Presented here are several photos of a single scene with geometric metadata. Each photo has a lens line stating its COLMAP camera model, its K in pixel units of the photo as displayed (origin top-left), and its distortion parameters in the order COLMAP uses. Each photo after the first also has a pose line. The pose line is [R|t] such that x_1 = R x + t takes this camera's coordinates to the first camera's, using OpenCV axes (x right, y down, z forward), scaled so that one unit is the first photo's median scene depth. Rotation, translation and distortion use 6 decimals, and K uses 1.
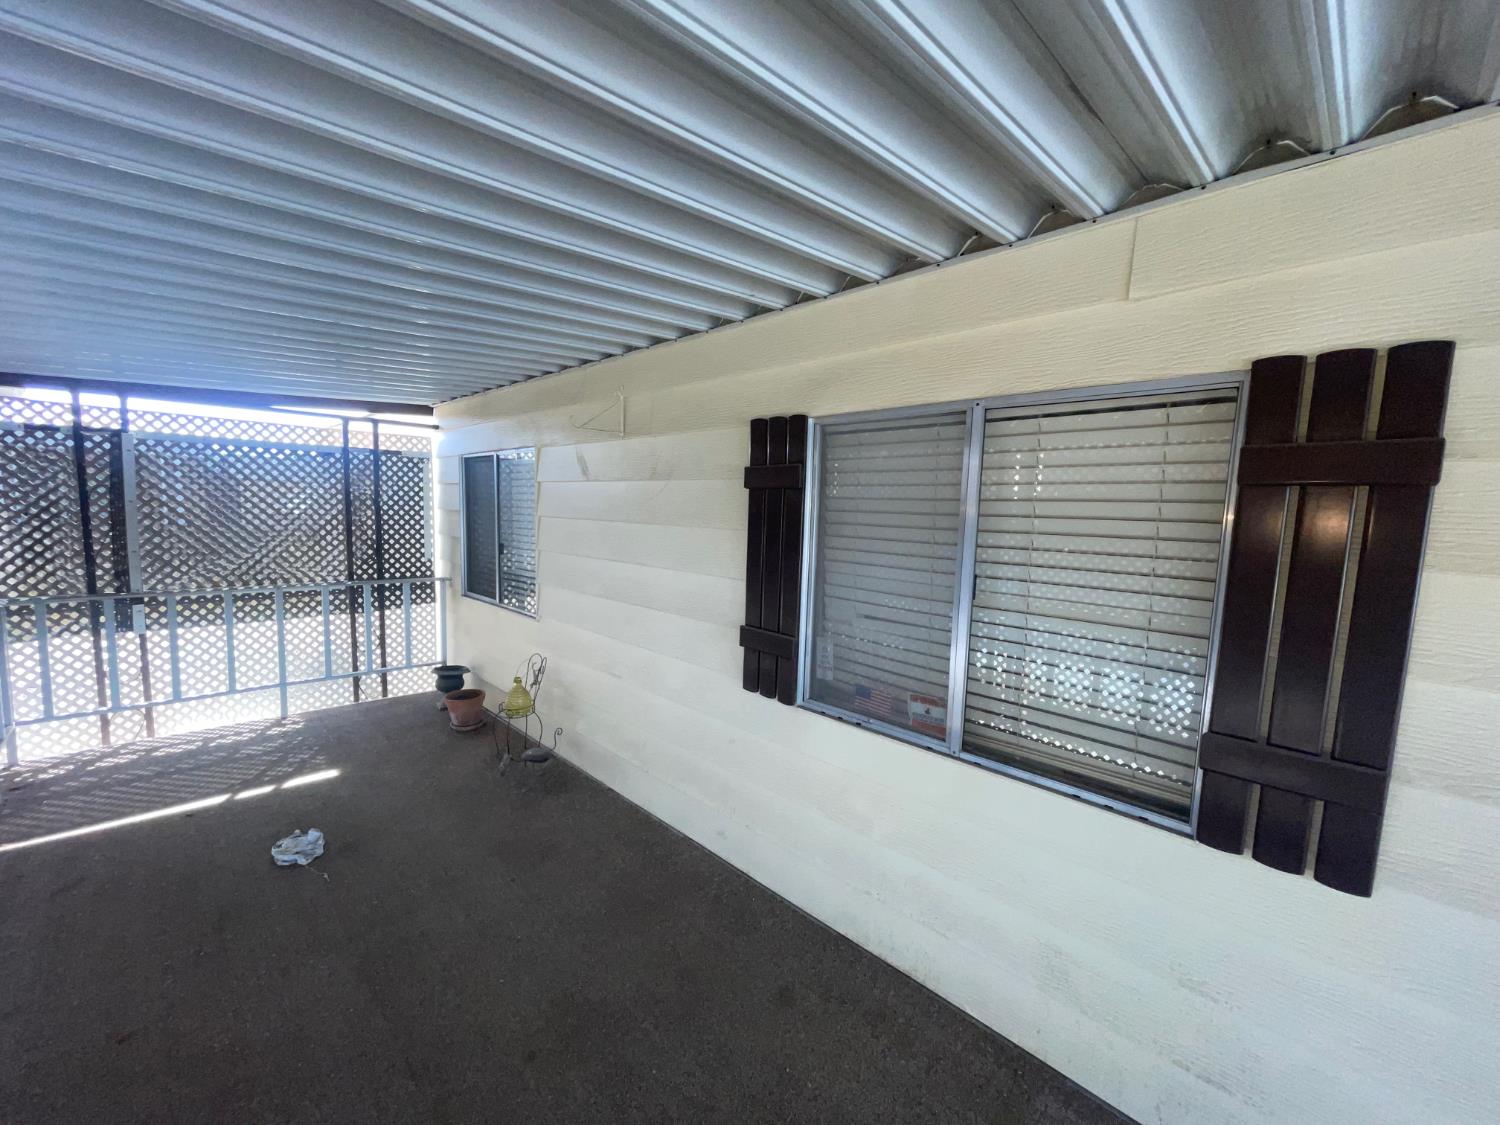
lens RADIAL K [[603.2, 0, 744.2], [0, 603.2, 564.6], [0, 0, 1]] dist [0.000497, 0.000551]
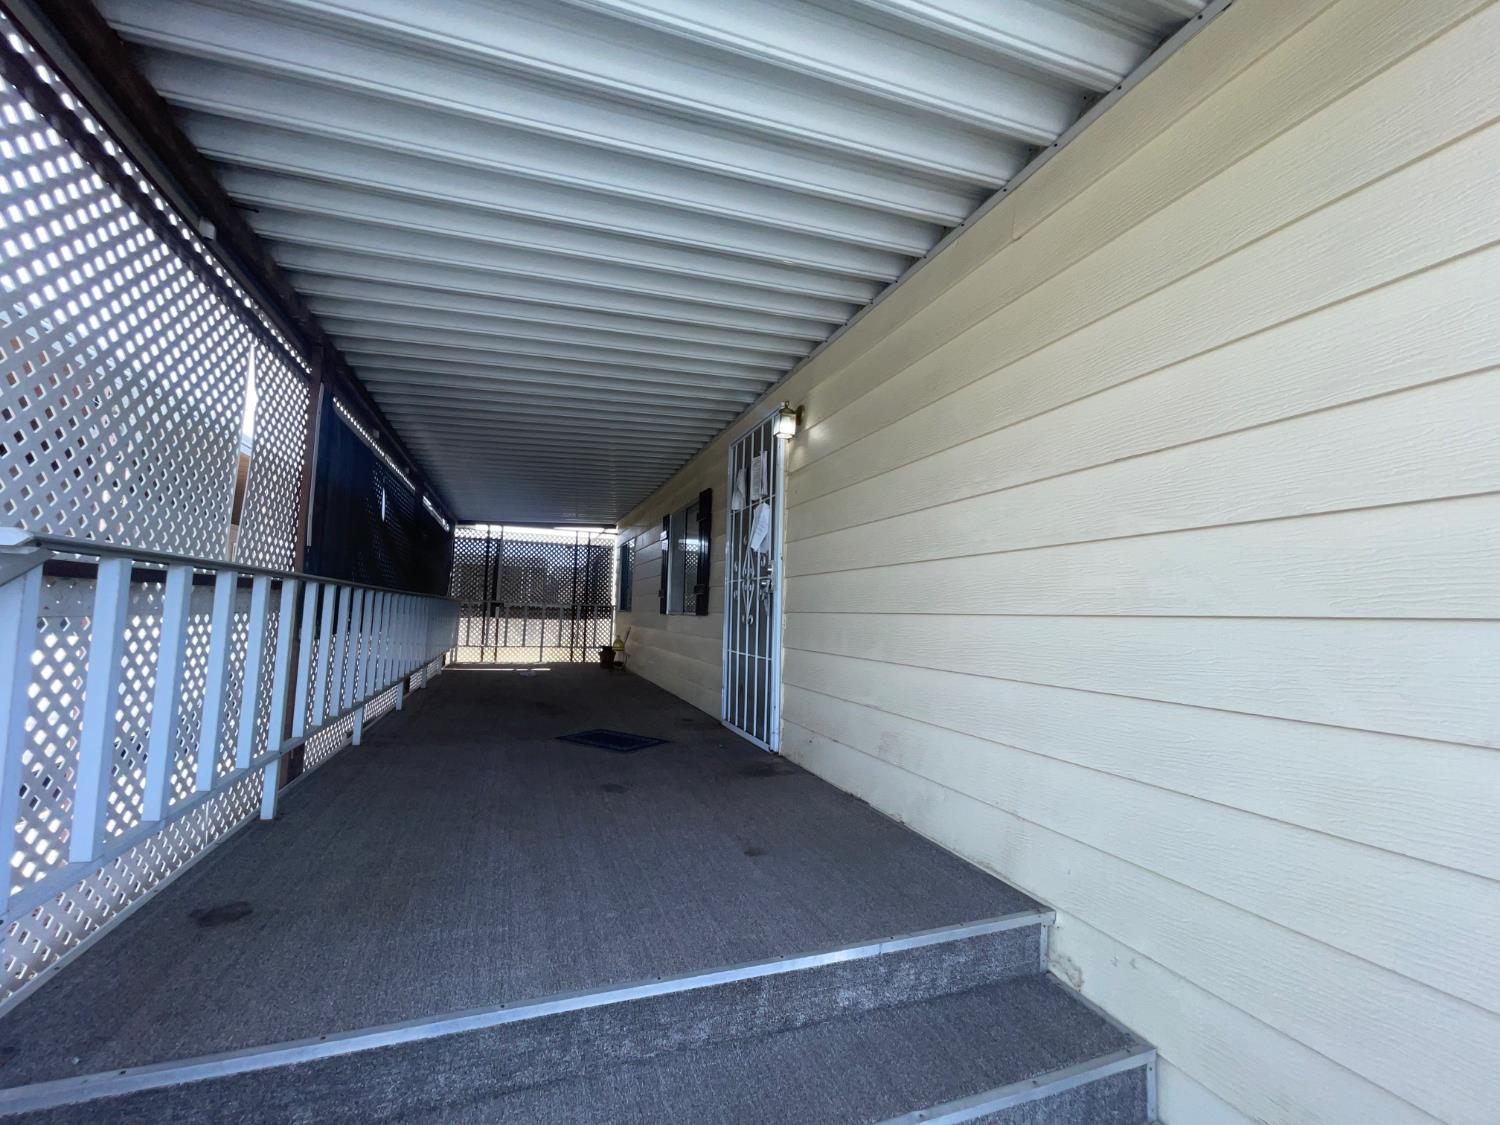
lens RADIAL K [[603.2, 0, 752.6], [0, 603.2, 557.5], [0, 0, 1]] dist [0.000497, 0.000551]
pose [[0.906803, -0.043961, -0.419257, 0.927578], [-0.038551, 0.981732, -0.186320, 0.265633], [0.419789, 0.185119, 0.888543, -0.748097]]
